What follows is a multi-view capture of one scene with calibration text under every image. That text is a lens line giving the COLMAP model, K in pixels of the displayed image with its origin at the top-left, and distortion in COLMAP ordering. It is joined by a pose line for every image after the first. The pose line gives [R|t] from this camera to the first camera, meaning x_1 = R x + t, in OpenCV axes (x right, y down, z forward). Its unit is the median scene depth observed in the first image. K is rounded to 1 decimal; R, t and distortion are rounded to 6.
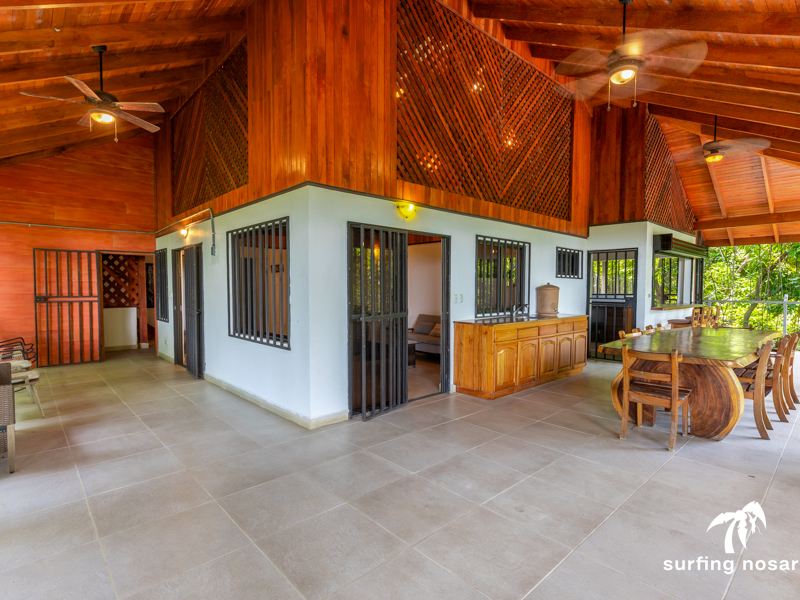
lens RADIAL K [[415.1, 0, 413.2], [0, 415.1, 294.6], [0, 0, 1]] dist [0.006453, 0.000194]
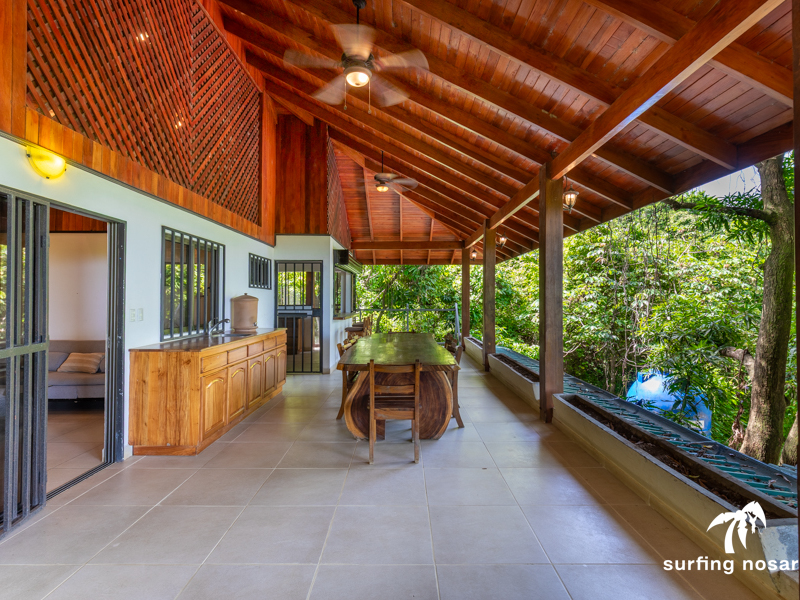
lens RADIAL K [[403.1, 0, 401.5], [0, 403.1, 289.5], [0, 0, 1]] dist [0.003362, 0.000109]
pose [[0.691902, 0.015234, 0.721831, -0.069637], [0.013798, 0.999316, -0.034317, -0.003376], [-0.721859, 0.033704, 0.691218, 0.227804]]
